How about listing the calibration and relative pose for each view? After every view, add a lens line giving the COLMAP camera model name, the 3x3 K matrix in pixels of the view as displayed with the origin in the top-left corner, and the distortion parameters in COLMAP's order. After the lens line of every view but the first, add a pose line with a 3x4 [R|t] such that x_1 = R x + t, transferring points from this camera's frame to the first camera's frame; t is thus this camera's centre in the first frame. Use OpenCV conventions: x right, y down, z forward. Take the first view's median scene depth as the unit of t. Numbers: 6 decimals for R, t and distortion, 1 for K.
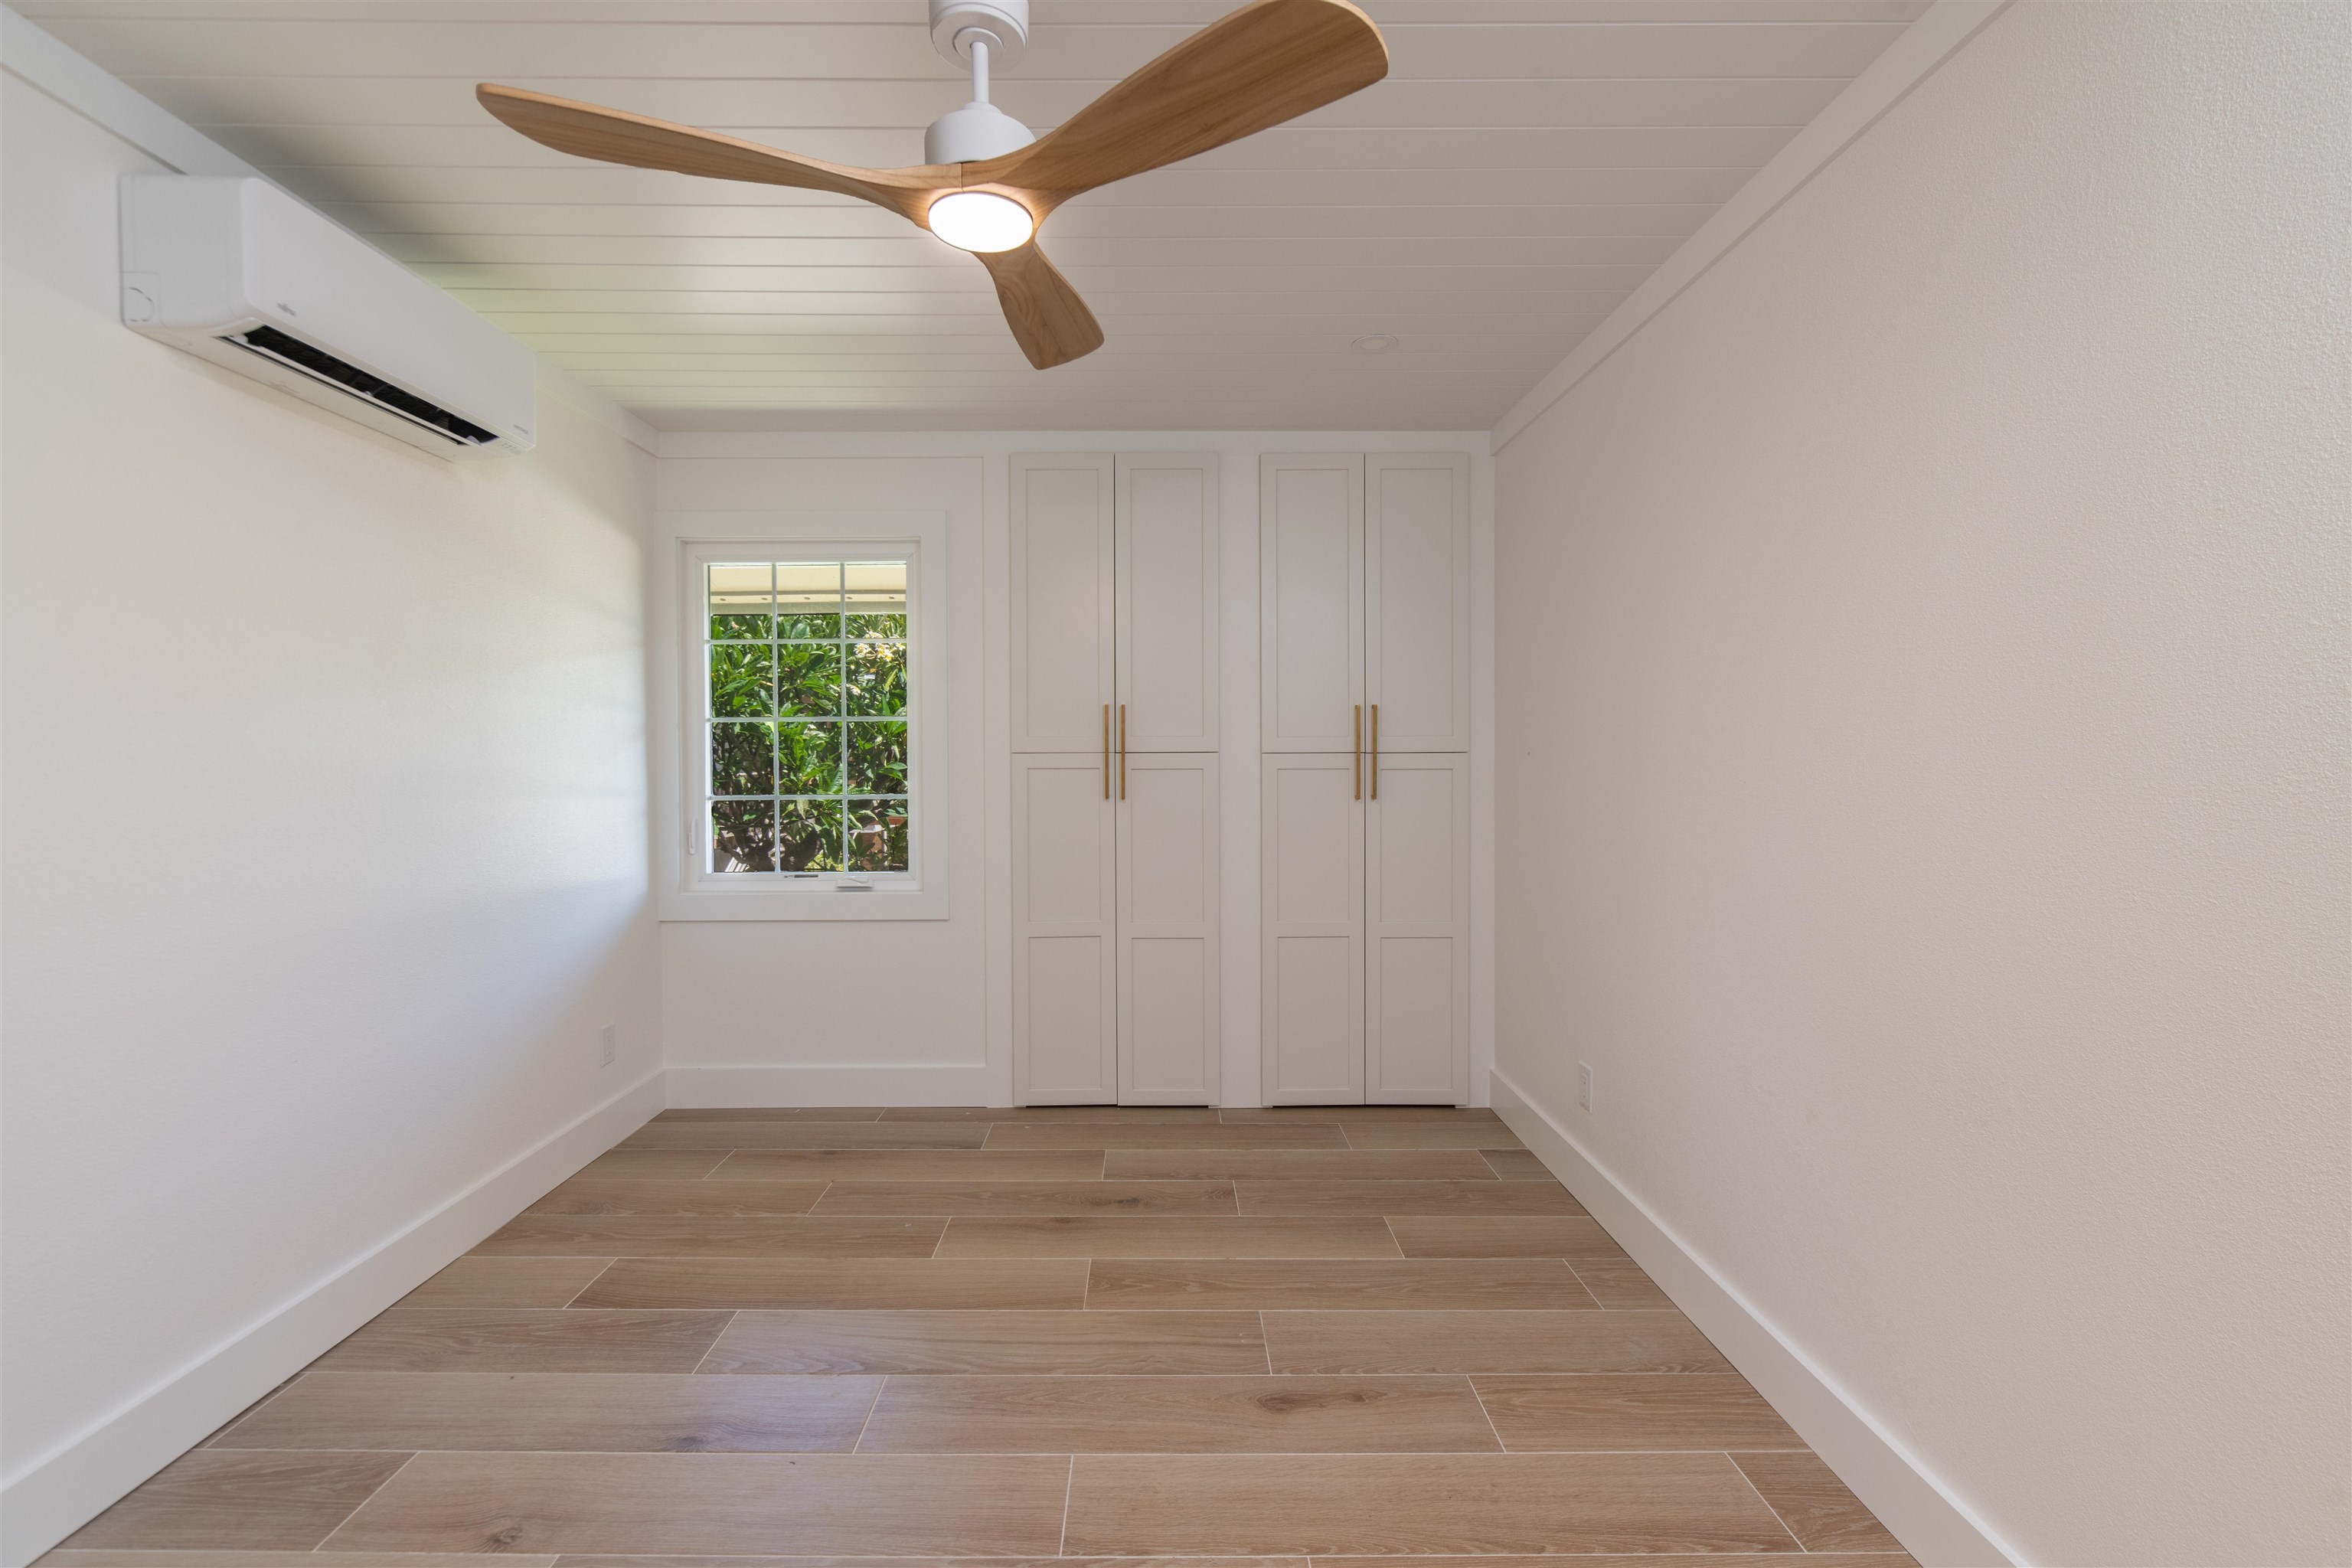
lens RADIAL K [[1004.7, 0, 1175.2], [0, 1004.7, 786.8], [0, 0, 1]] dist [-0.007602, 0.000702]
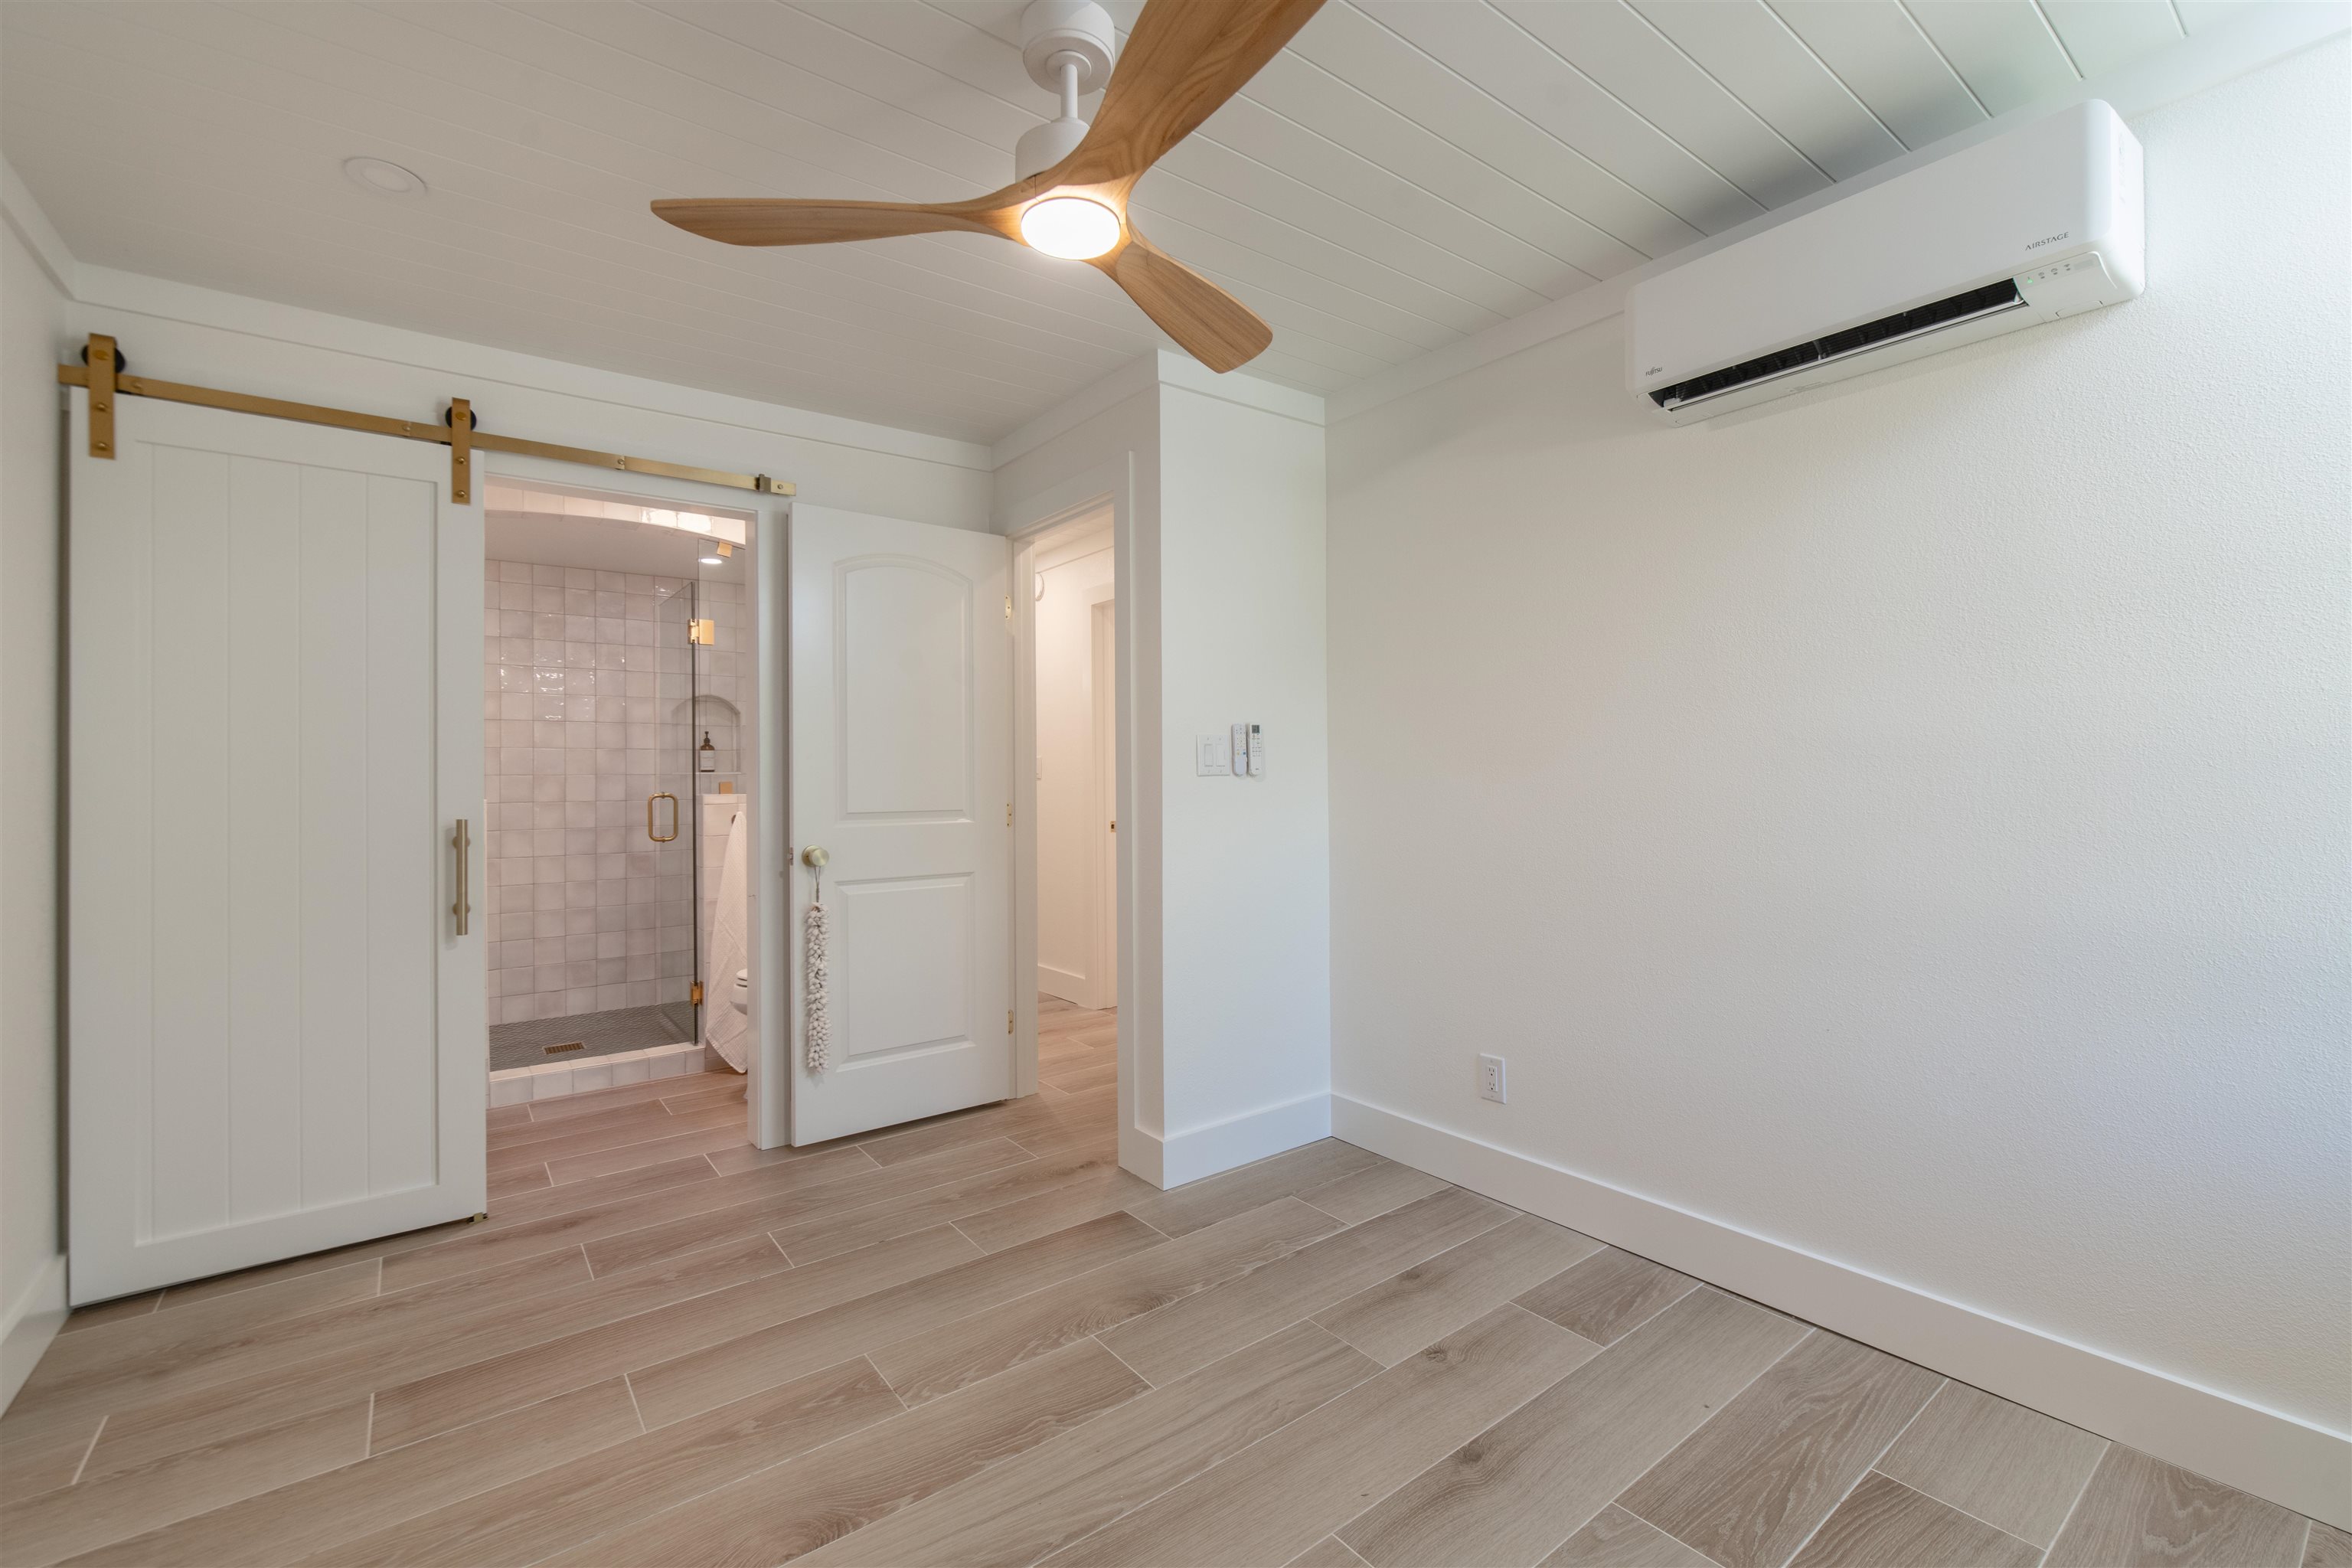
lens RADIAL K [[1004.7, 0, 1189.7], [0, 1004.7, 774.2], [0, 0, 1]] dist [-0.007602, 0.000702]
pose [[-0.808485, 0.008936, -0.588449, 0.286004], [-0.006946, 0.999670, 0.024725, -0.003670], [0.588476, 0.024077, -0.808156, 1.673833]]
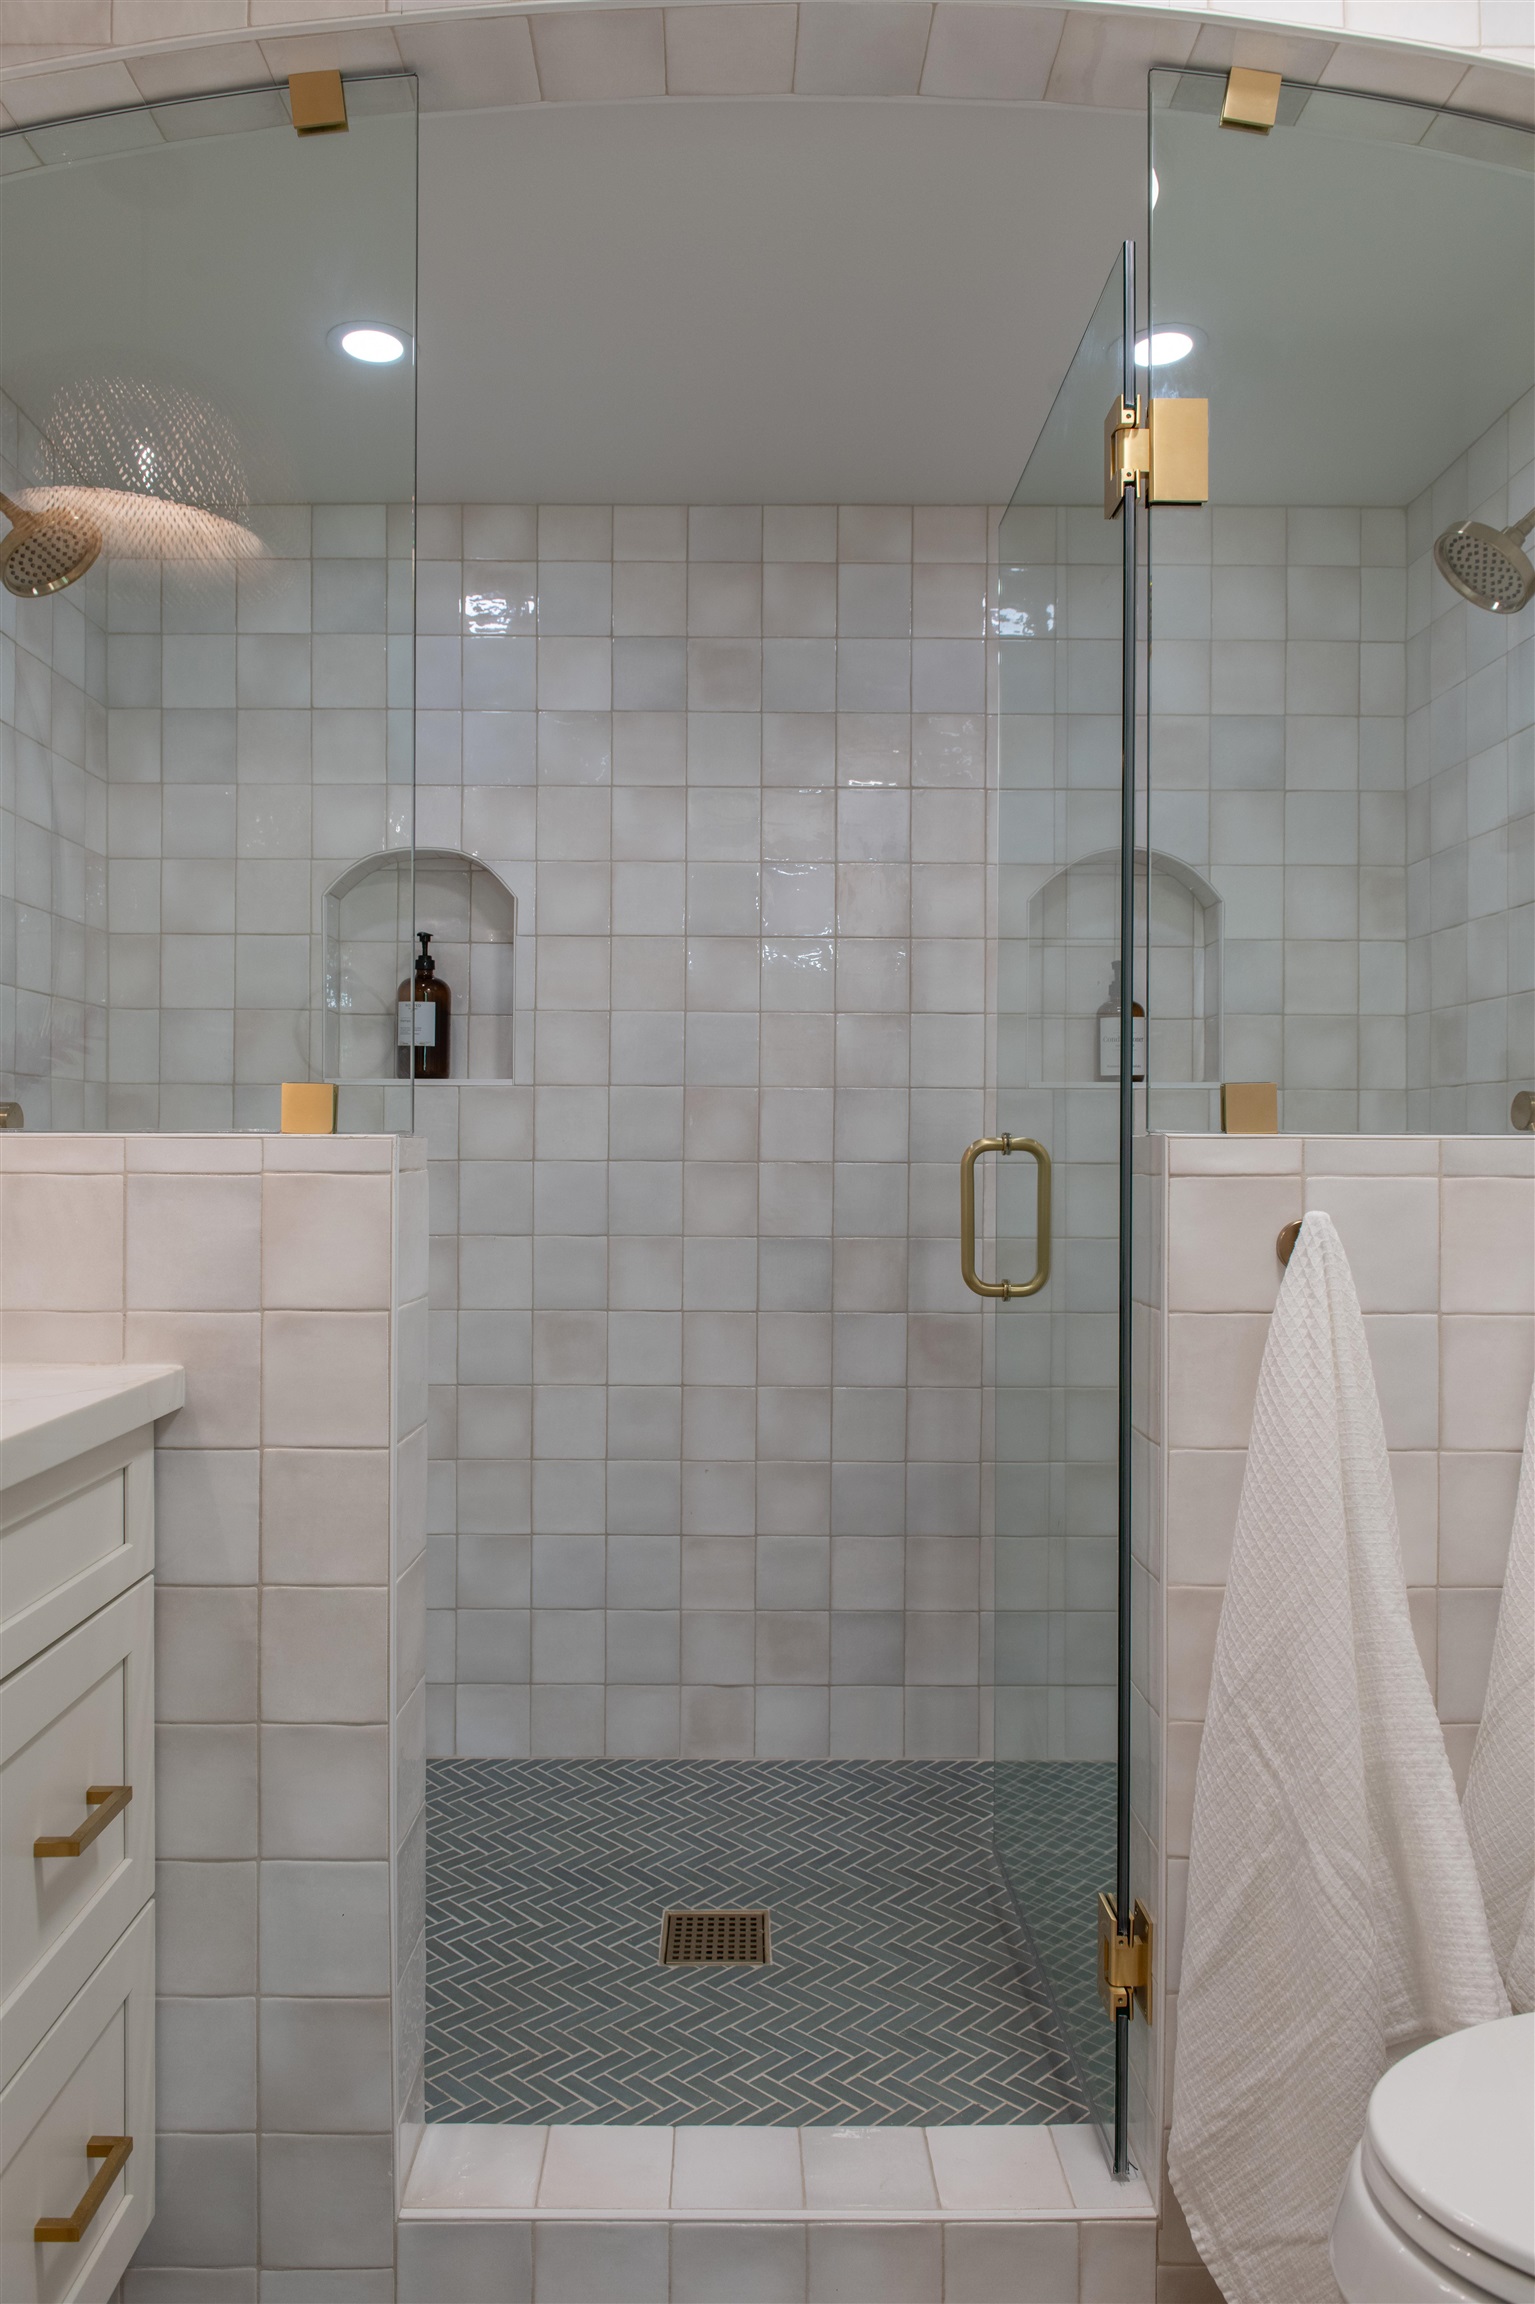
lens RADIAL K [[1568.4, 0, 735.7], [0, 1568.4, 1149.9], [0, 0, 1]] dist [0.002062, -0.012290]
pose [[-0.999777, -0.000864, 0.021079, -0.317453], [-0.000206, 0.999514, 0.031171, 0.236919], [-0.021096, 0.031160, -0.999292, -2.552136]]
